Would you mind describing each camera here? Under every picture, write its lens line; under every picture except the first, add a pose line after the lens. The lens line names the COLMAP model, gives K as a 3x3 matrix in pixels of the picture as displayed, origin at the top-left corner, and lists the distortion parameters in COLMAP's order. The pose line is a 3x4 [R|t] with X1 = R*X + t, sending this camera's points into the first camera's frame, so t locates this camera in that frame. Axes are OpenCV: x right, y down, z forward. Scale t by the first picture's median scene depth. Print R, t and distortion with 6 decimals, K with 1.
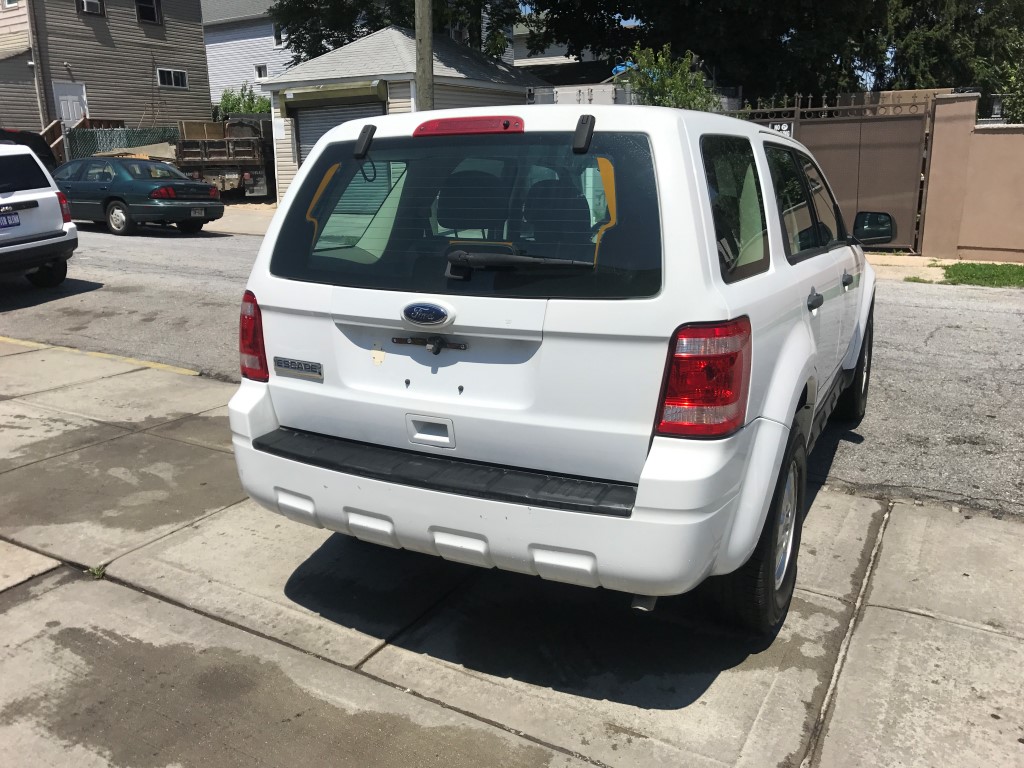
lens RADIAL K [[830.4, 0, 490.3], [0, 830.4, 379.5], [0, 0, 1]] dist [0.028942, -0.017901]
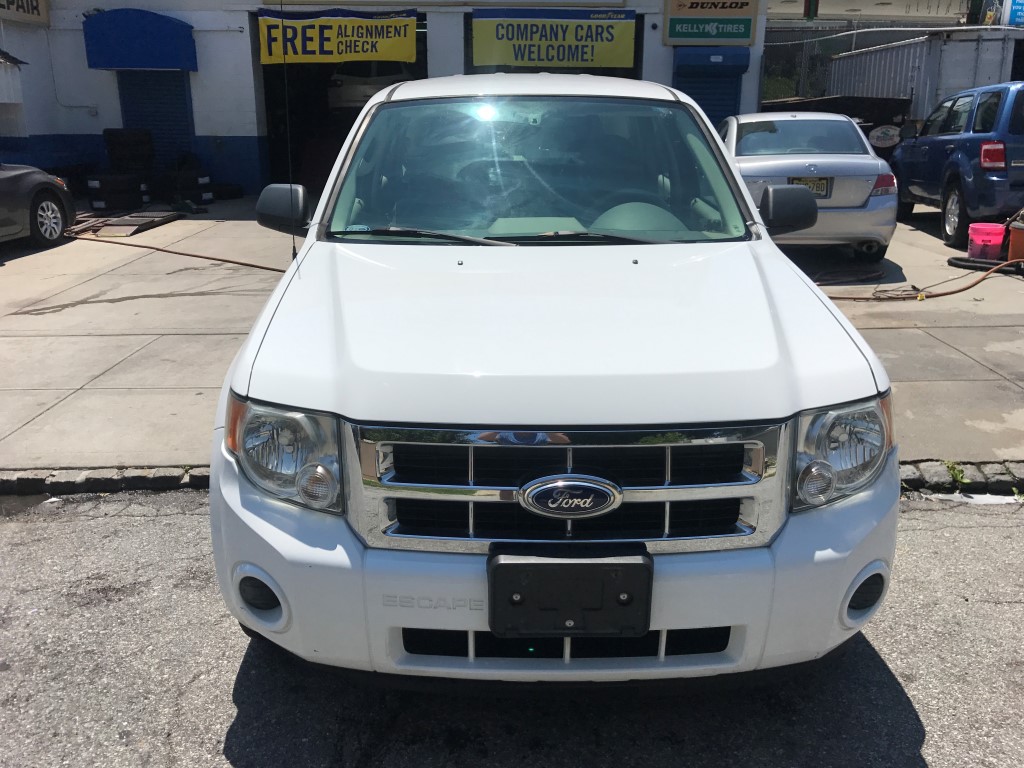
lens RADIAL K [[848.3, 0, 512.0], [0, 848.3, 384.0], [0, 0, 1]] dist [0.010252, -0.016868]
pose [[-0.867106, 0.166404, -0.469508, 0.749863], [-0.111989, 0.853299, 0.509254, -0.512708], [0.485372, 0.494156, -0.721265, 1.937622]]
